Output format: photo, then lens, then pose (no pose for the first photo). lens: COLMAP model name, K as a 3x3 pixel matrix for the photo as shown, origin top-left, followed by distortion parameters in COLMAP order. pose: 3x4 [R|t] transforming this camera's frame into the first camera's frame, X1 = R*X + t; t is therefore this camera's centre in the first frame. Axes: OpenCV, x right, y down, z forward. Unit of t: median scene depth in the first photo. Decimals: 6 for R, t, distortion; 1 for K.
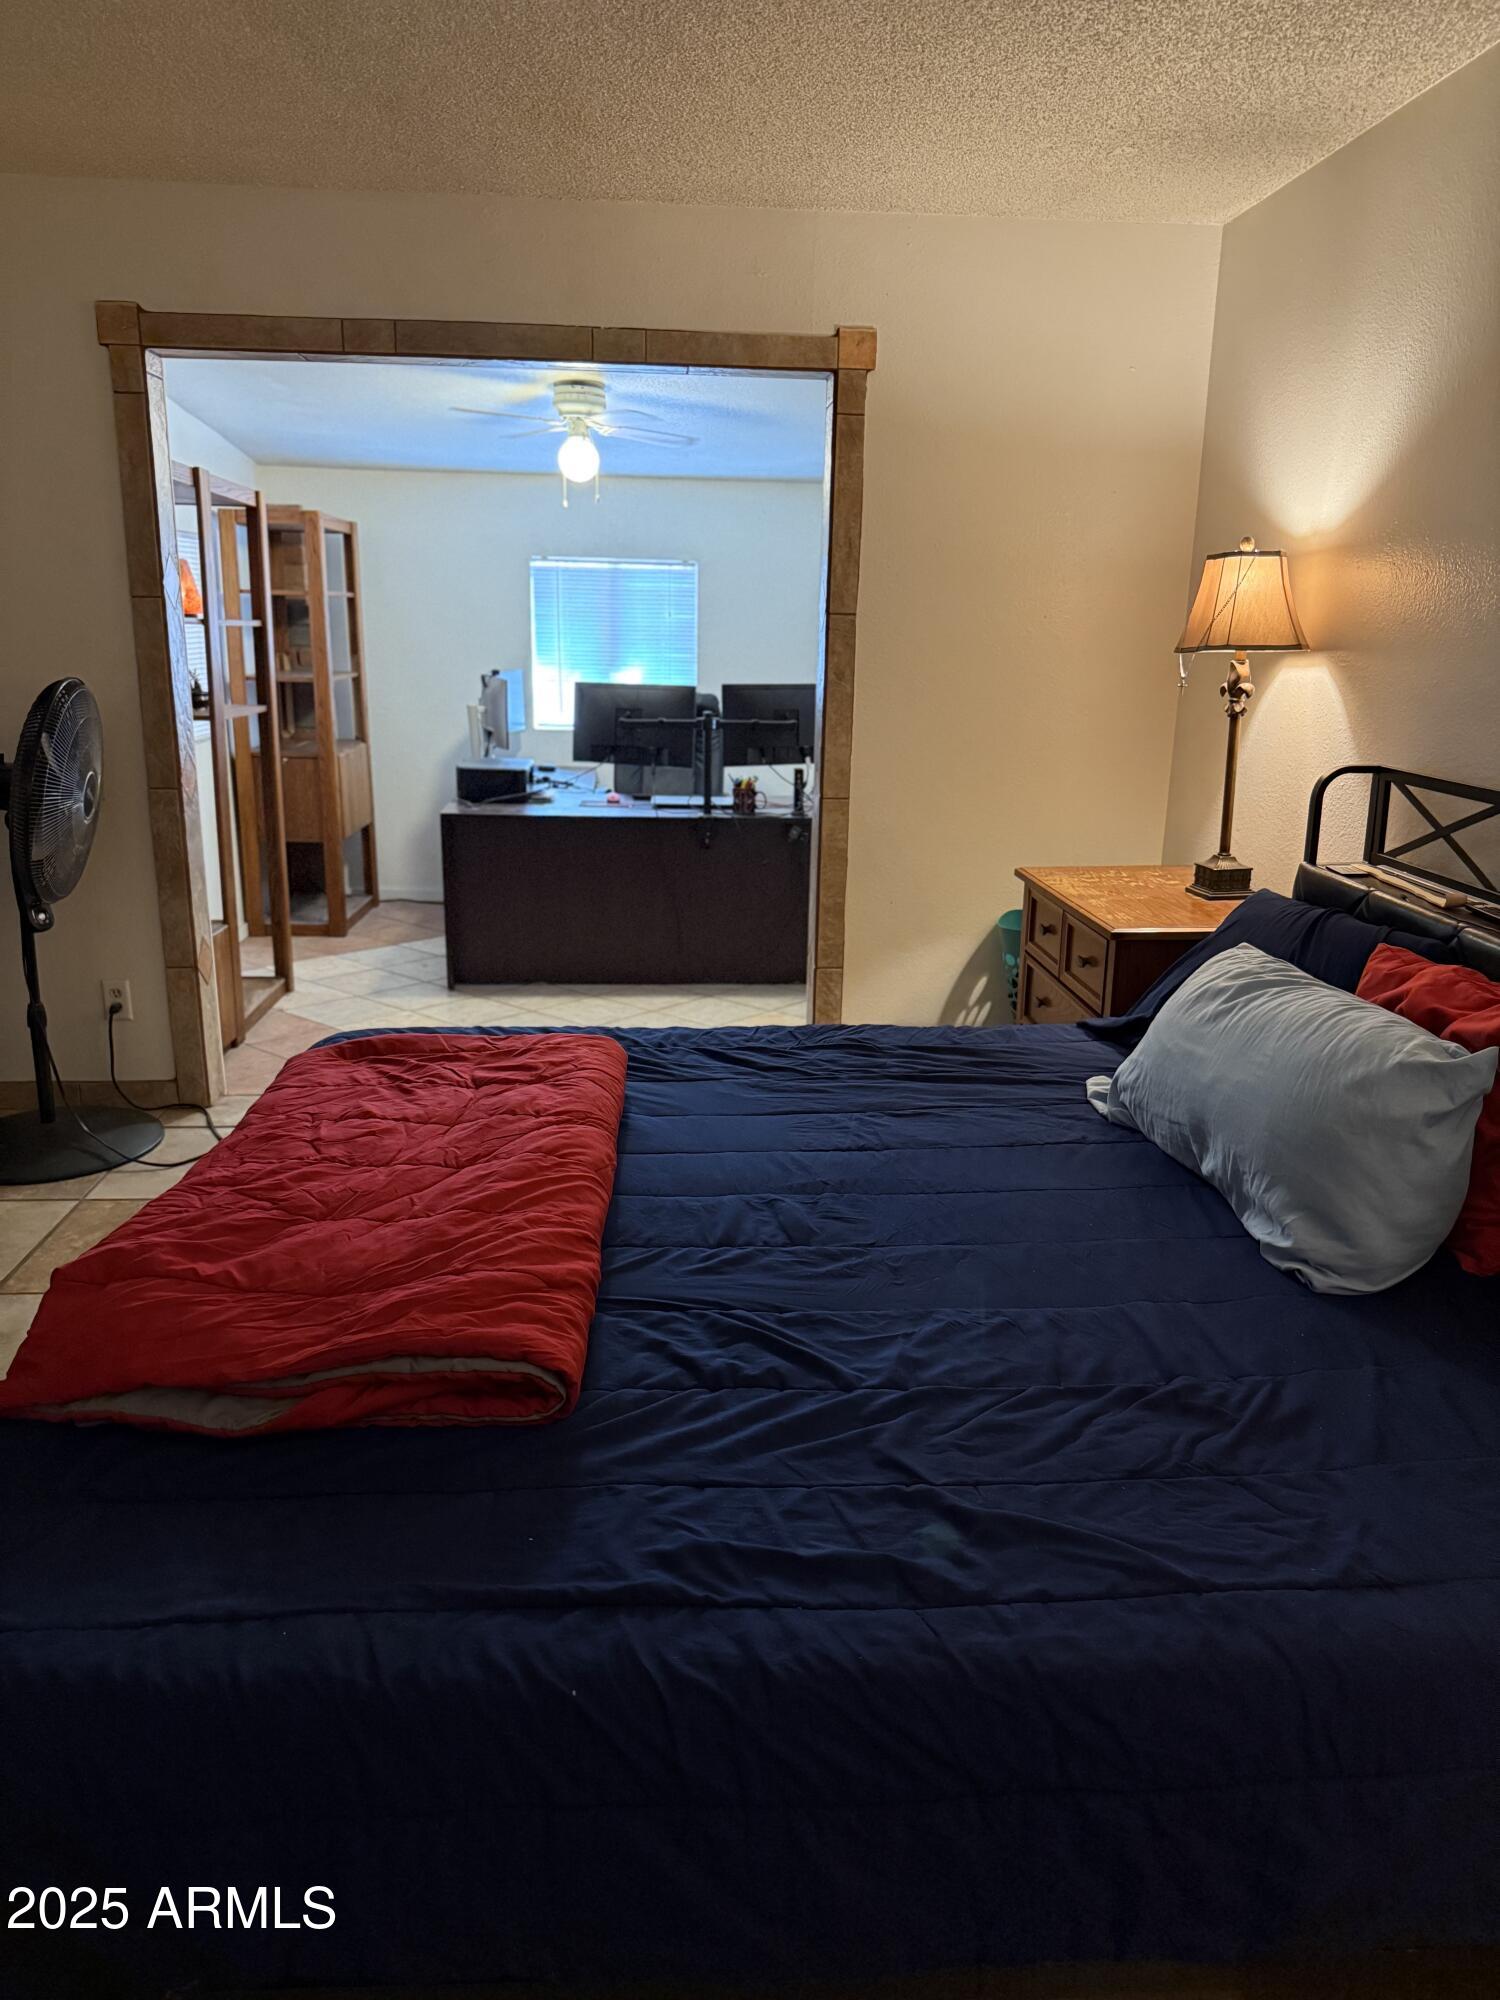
lens RADIAL K [[1401.1, 0, 746.5], [0, 1401.1, 1004.9], [0, 0, 1]] dist [0.178010, -0.378268]
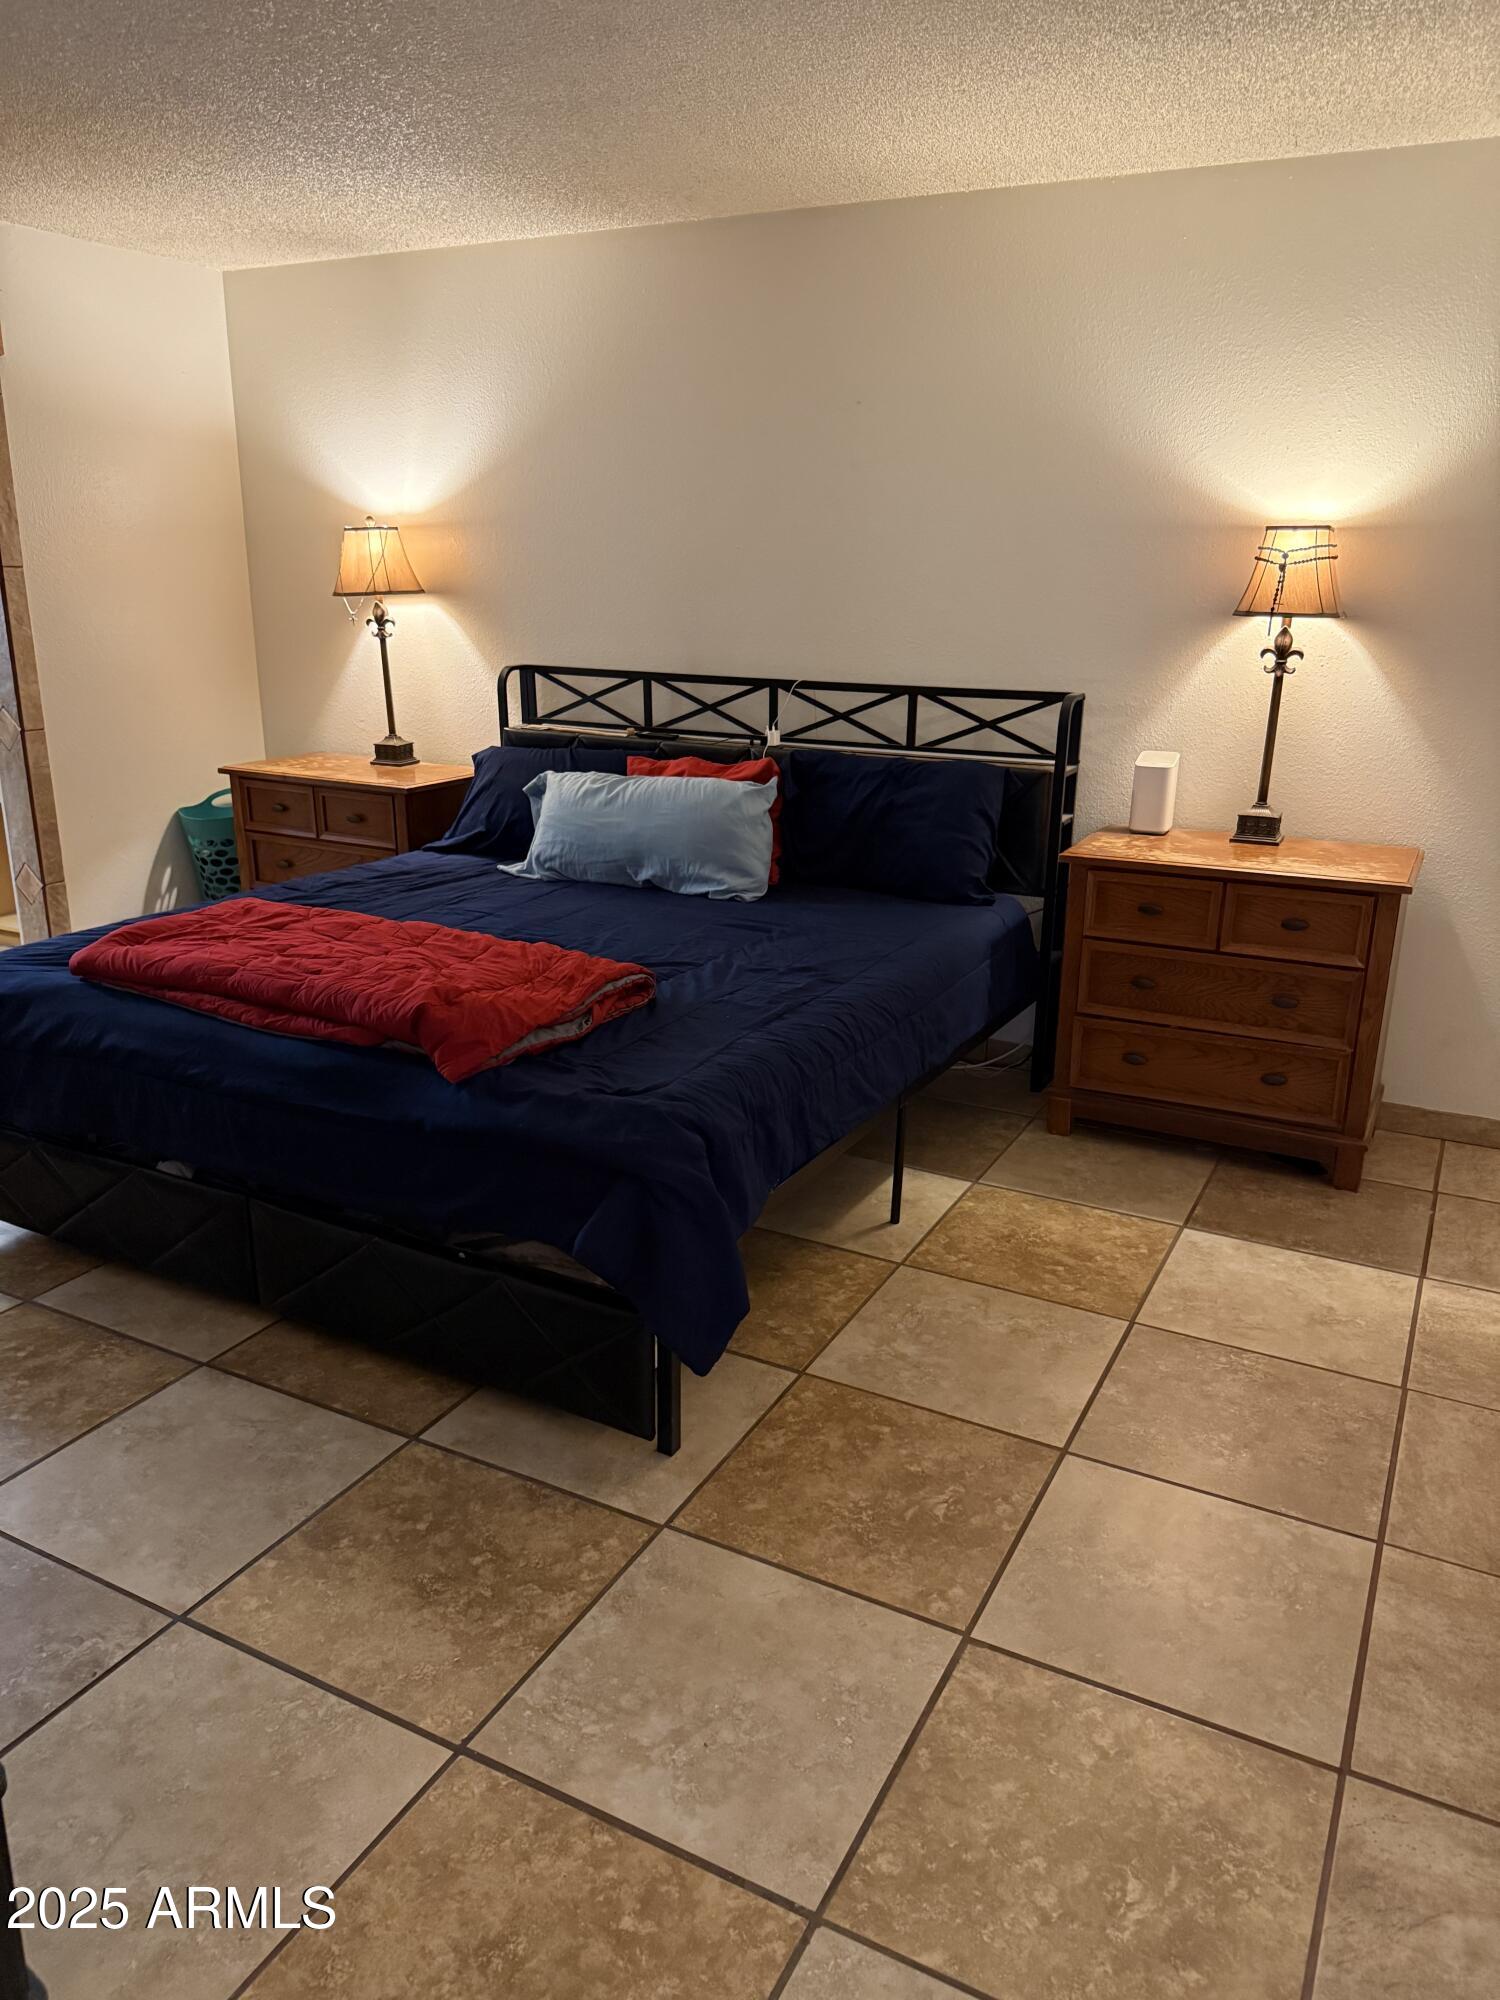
lens RADIAL K [[1401.1, 0, 746.5], [0, 1401.1, 1004.9], [0, 0, 1]] dist [0.178010, -0.378268]
pose [[0.532916, -0.259269, 0.805469, -0.608184], [0.219142, 0.961713, 0.164573, 0.000269], [-0.817299, 0.088809, 0.569330, -0.089192]]
